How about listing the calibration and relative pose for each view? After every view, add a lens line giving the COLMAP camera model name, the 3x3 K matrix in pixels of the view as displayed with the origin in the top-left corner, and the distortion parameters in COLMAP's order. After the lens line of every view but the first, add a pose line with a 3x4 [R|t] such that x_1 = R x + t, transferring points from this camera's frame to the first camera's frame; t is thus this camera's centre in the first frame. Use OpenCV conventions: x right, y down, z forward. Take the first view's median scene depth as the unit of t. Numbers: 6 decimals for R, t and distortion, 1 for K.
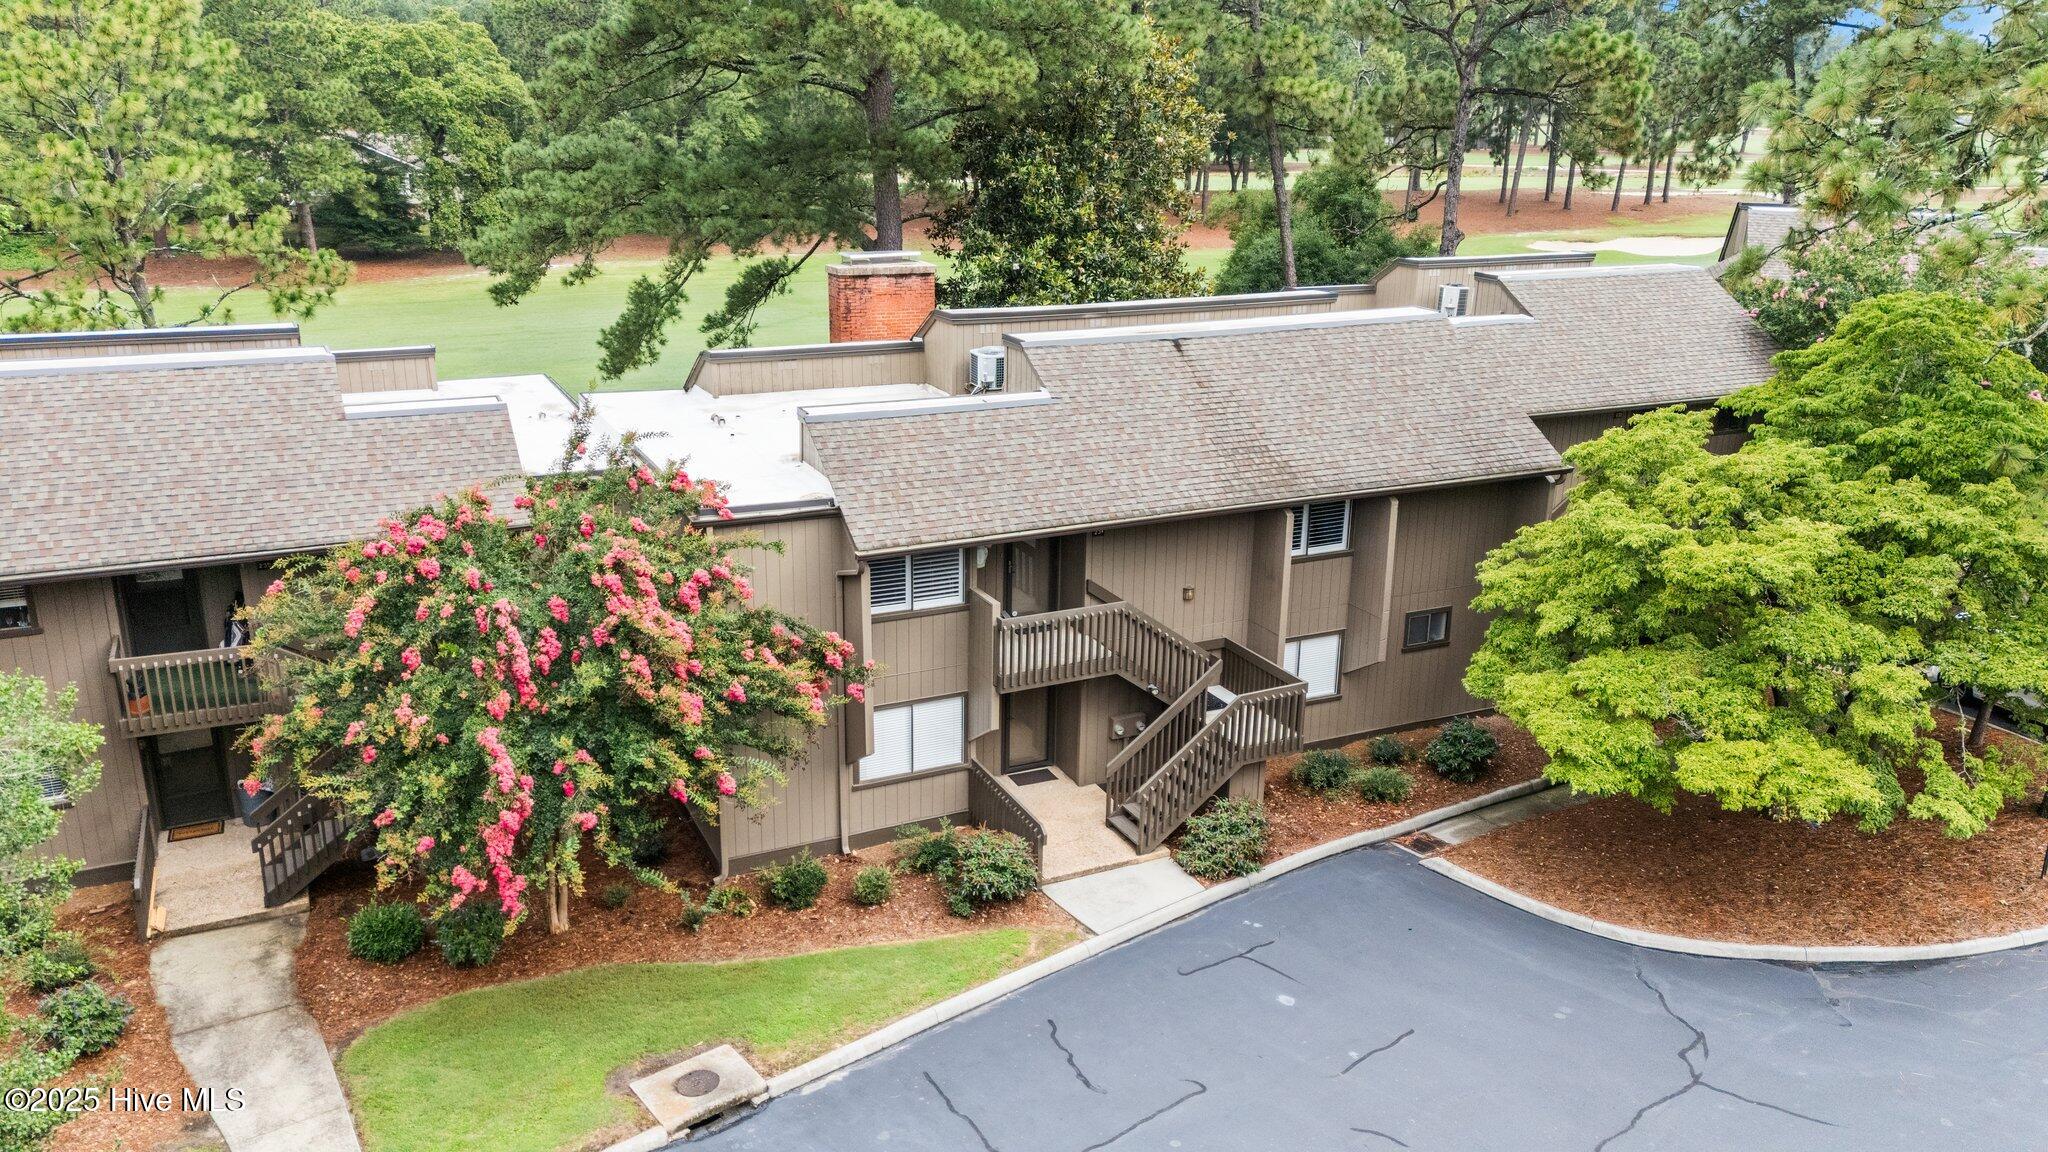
lens RADIAL K [[1513.0, 0, 1024.8], [0, 1513.0, 532.2], [0, 0, 1]] dist [0.065805, -0.054535]
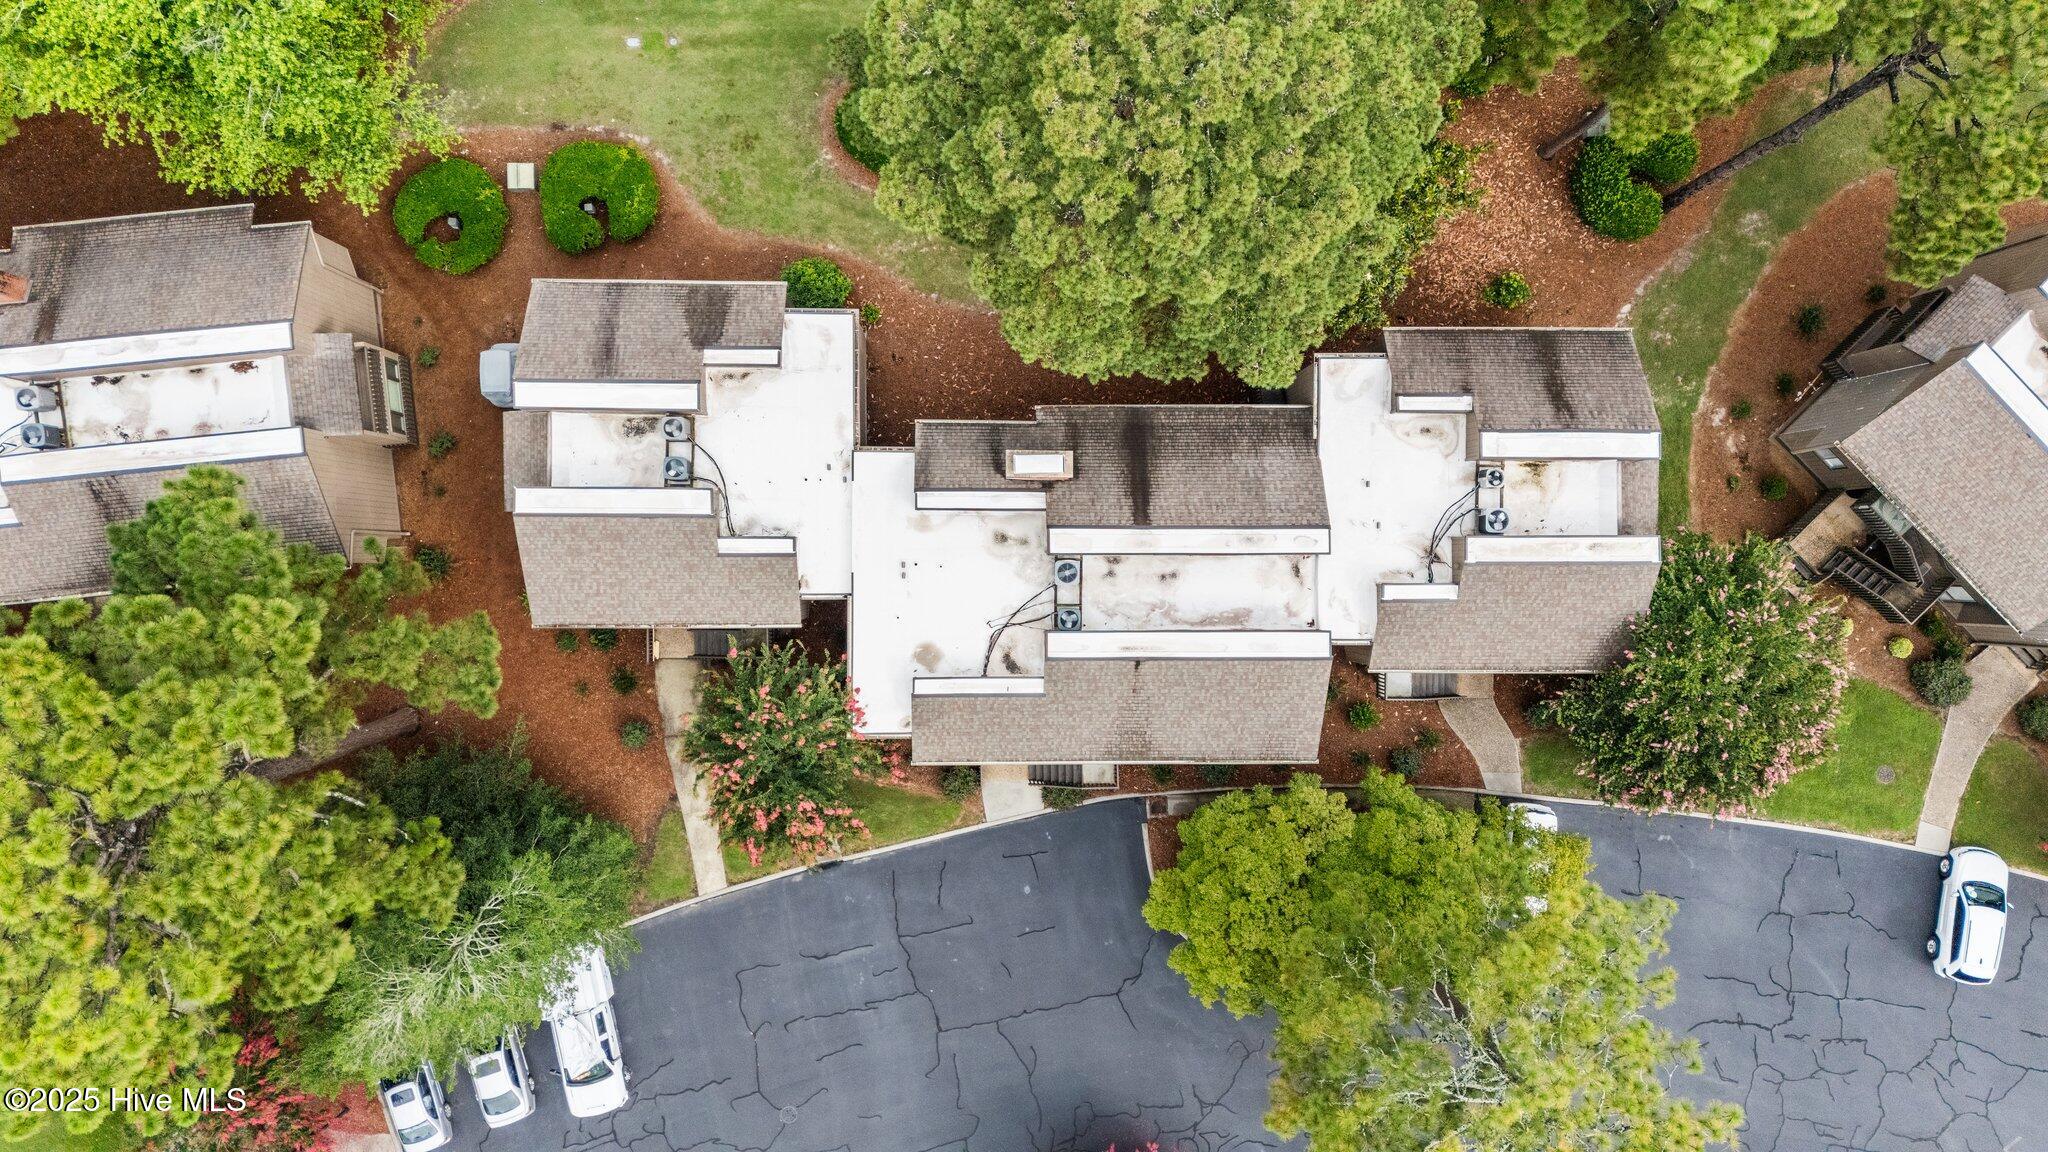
lens RADIAL K [[1513.0, 0, 1024.8], [0, 1513.0, 532.2], [0, 0, 1]] dist [0.065805, -0.054535]
pose [[0.897675, 0.439266, 0.035001, -0.181317], [-0.157398, 0.245436, 0.956550, -2.116218], [0.411589, -0.864180, 0.289461, 0.650689]]
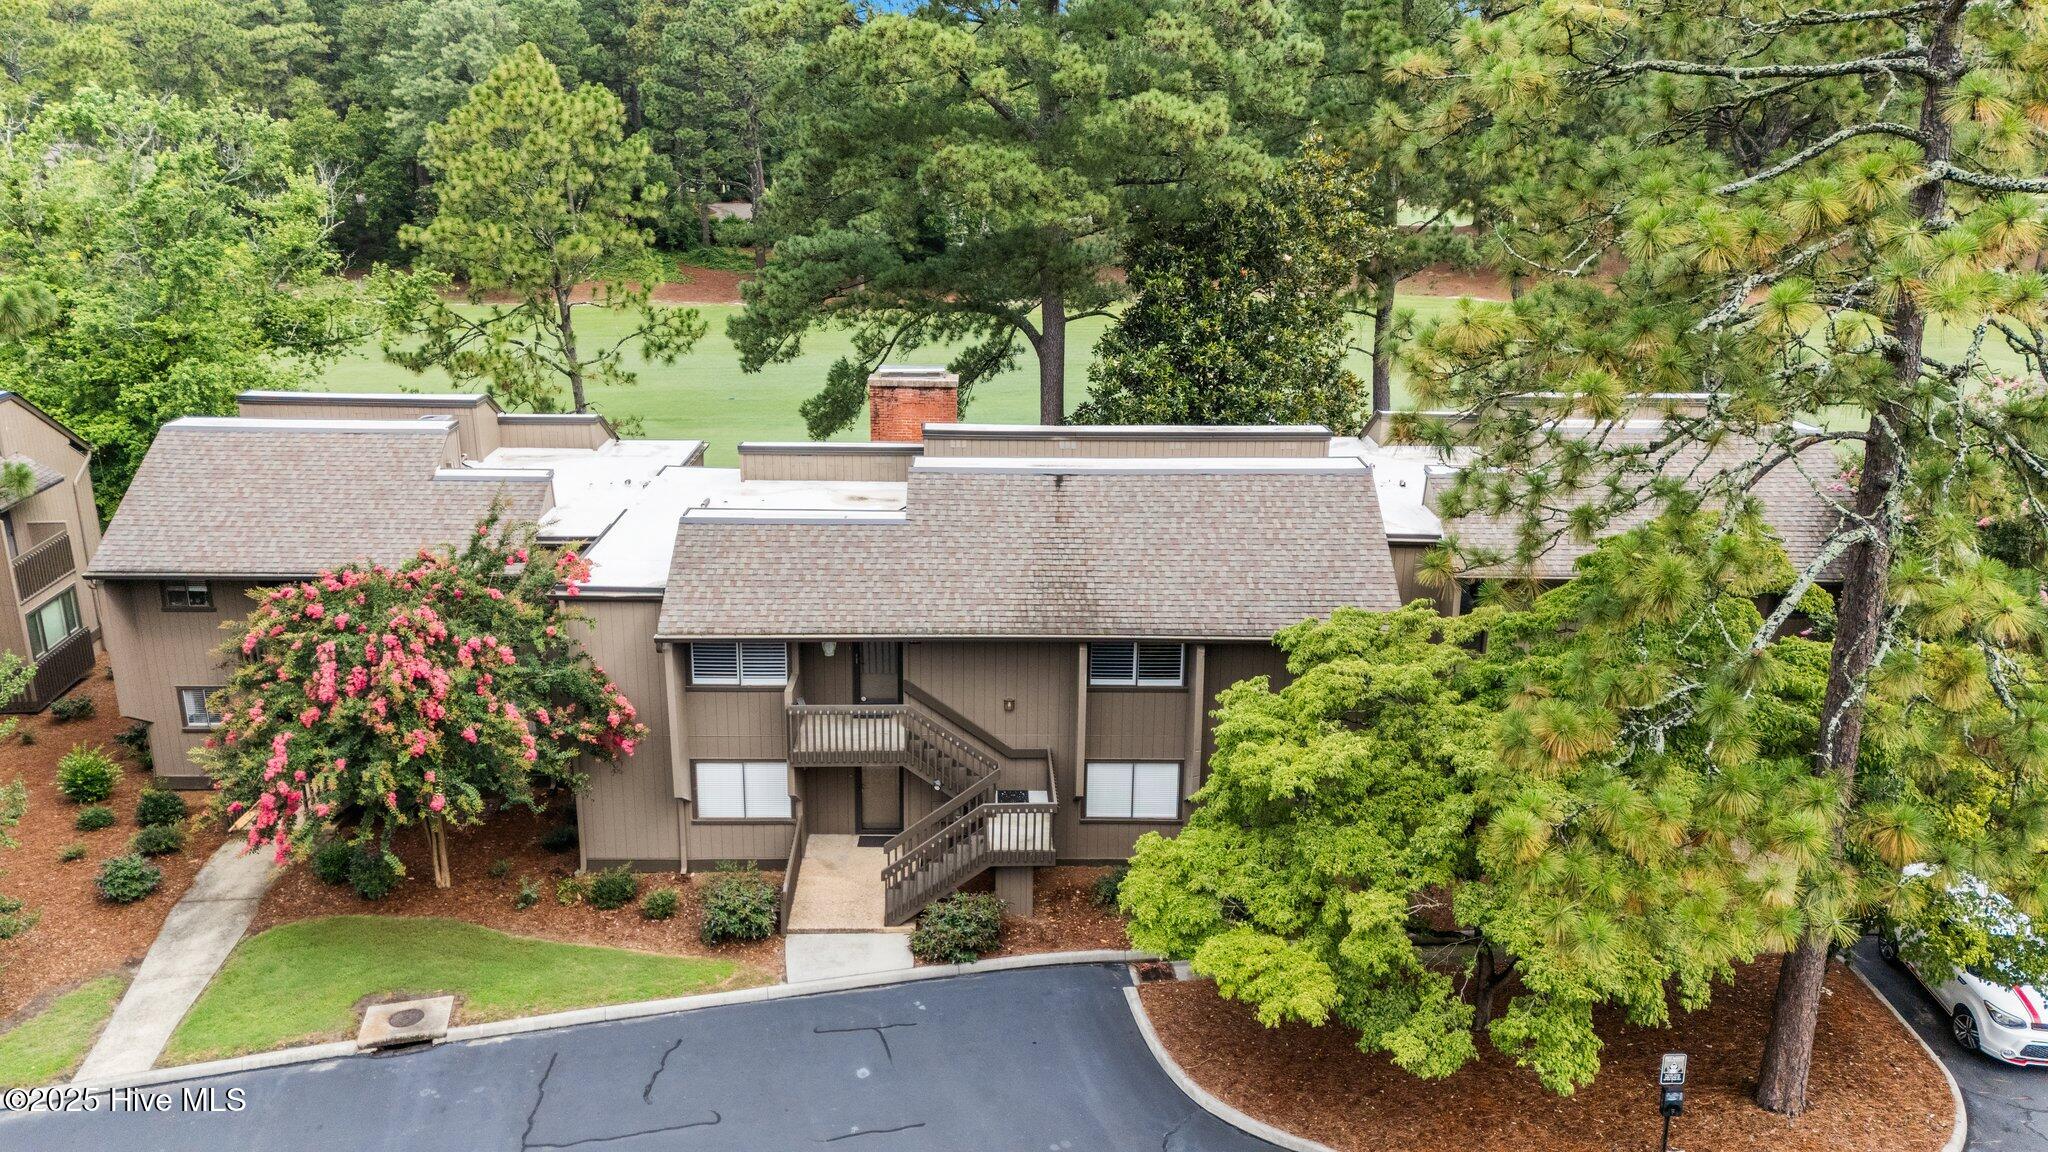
lens RADIAL K [[1513.0, 0, 1024.8], [0, 1513.0, 532.2], [0, 0, 1]] dist [0.065805, -0.054535]
pose [[0.908821, 0.113144, -0.401550, 0.601029], [-0.115357, 0.993147, 0.018751, -0.118232], [0.400920, 0.029281, 0.915645, -0.023842]]
